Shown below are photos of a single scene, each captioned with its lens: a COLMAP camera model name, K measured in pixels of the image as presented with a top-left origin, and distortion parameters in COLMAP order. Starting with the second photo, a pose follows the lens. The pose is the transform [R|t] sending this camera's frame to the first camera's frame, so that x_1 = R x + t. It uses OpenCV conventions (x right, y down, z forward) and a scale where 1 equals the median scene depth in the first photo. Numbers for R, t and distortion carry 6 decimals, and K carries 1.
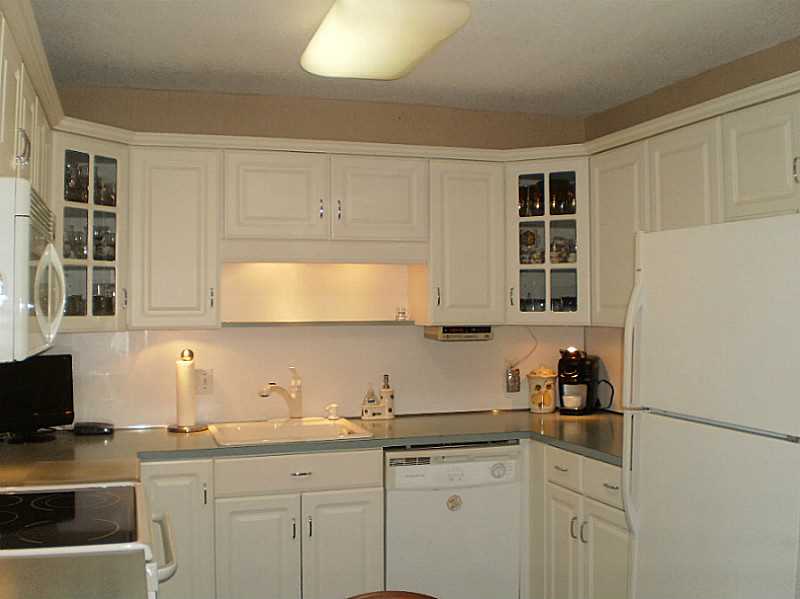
lens RADIAL K [[844.6, 0, 400.0], [0, 844.6, 291.5], [0, 0, 1]] dist [-0.124032, 0.000000]
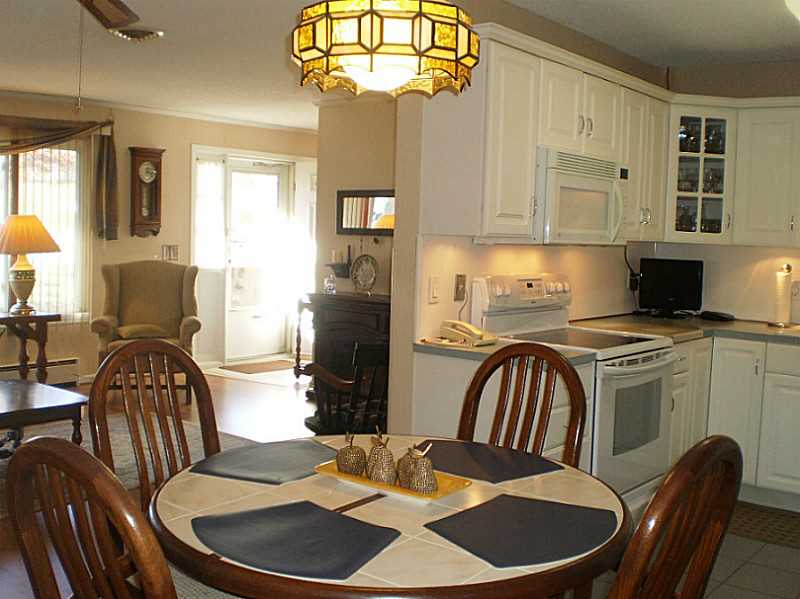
lens RADIAL K [[844.6, 0, 411.7], [0, 844.6, 284.4], [0, 0, 1]] dist [-0.124032, 0.000000]
pose [[0.525796, 0.080554, -0.846788, 0.532938], [-0.027365, 0.996592, 0.077813, 0.019190], [0.850171, -0.017742, 0.526208, -0.156086]]
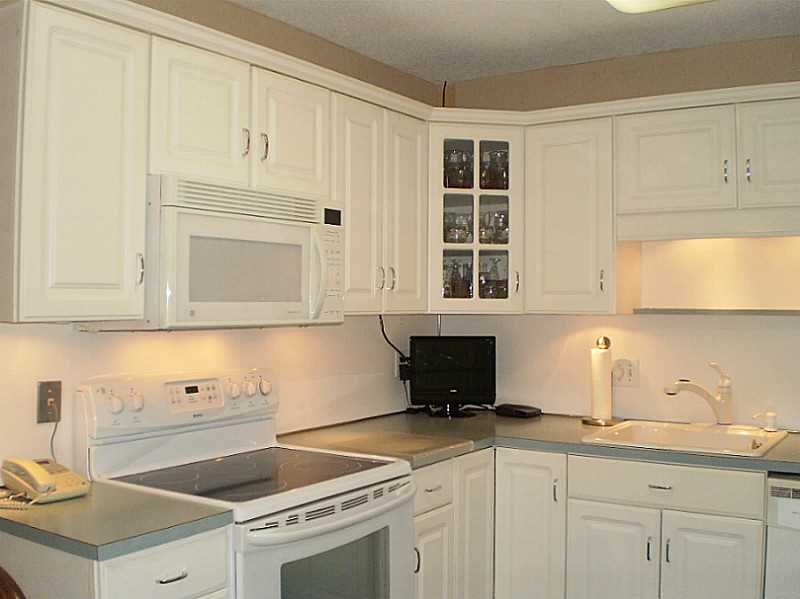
lens RADIAL K [[844.6, 0, 415.3], [0, 844.6, 297.1], [0, 0, 1]] dist [-0.124032, 0.000000]
pose [[0.618824, 0.005819, -0.785508, 0.362474], [0.003513, 0.999942, 0.010175, 0.015464], [0.785522, -0.009056, 0.618768, 0.270308]]
